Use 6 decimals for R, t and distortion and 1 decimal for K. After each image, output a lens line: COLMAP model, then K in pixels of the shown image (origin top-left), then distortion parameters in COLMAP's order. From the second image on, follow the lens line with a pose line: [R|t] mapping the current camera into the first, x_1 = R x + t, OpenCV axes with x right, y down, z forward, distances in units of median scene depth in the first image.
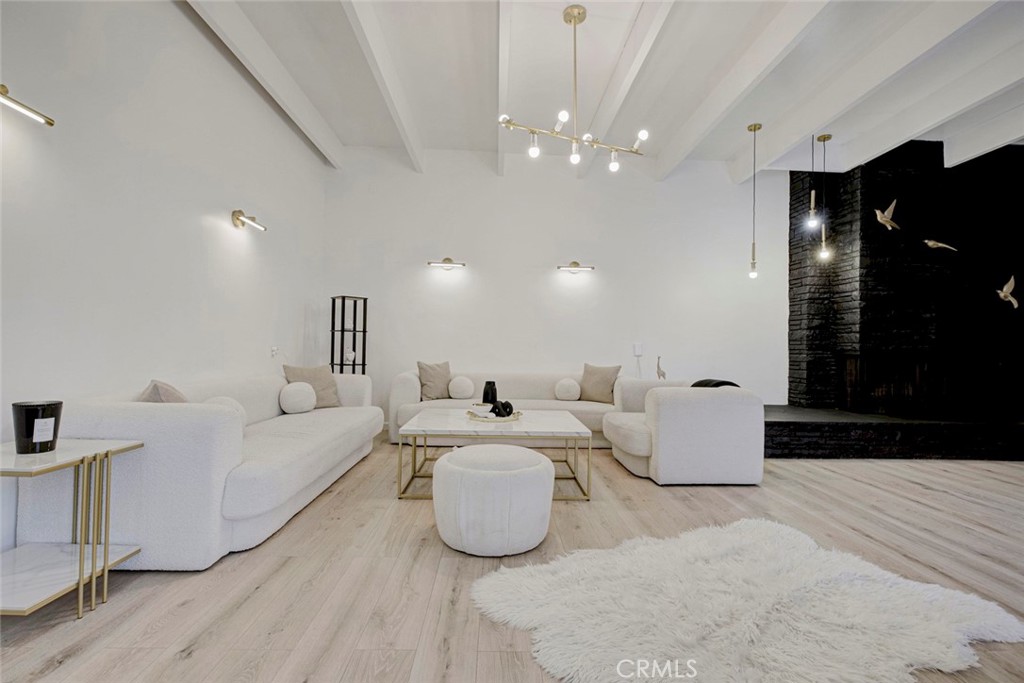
lens RADIAL K [[474.1, 0, 516.7], [0, 474.1, 341.7], [0, 0, 1]] dist [0.009998, -0.002392]
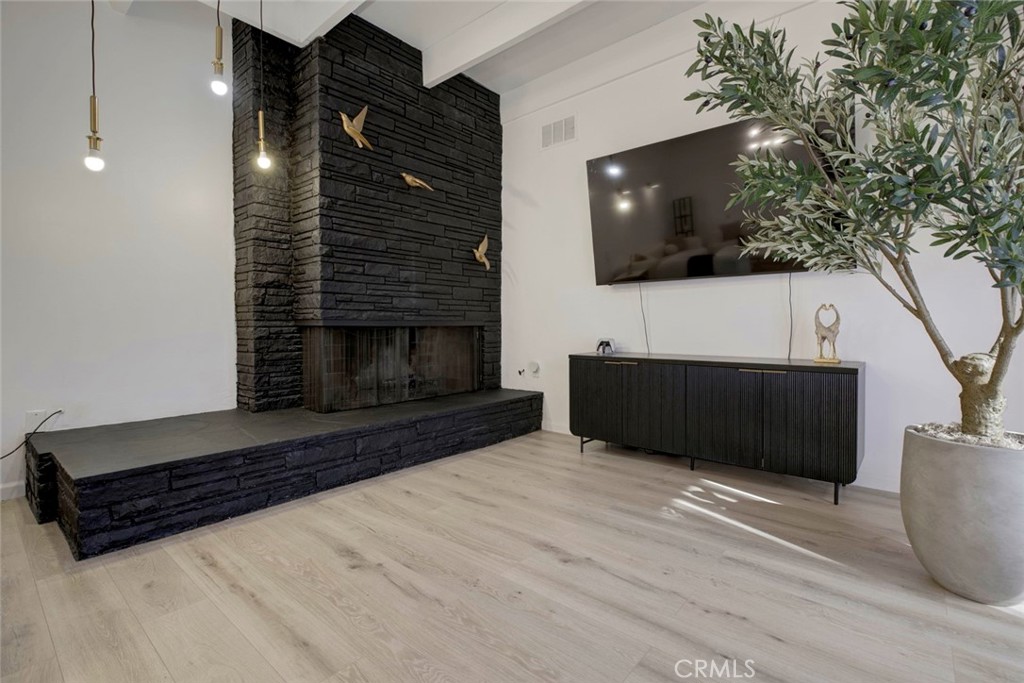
lens RADIAL K [[474.1, 0, 511.1], [0, 474.1, 335.2], [0, 0, 1]] dist [0.009998, -0.002392]
pose [[0.687956, -0.032466, 0.725026, 0.416984], [0.004222, 0.999161, 0.040735, 0.013815], [-0.725741, -0.024963, 0.687515, 0.348933]]
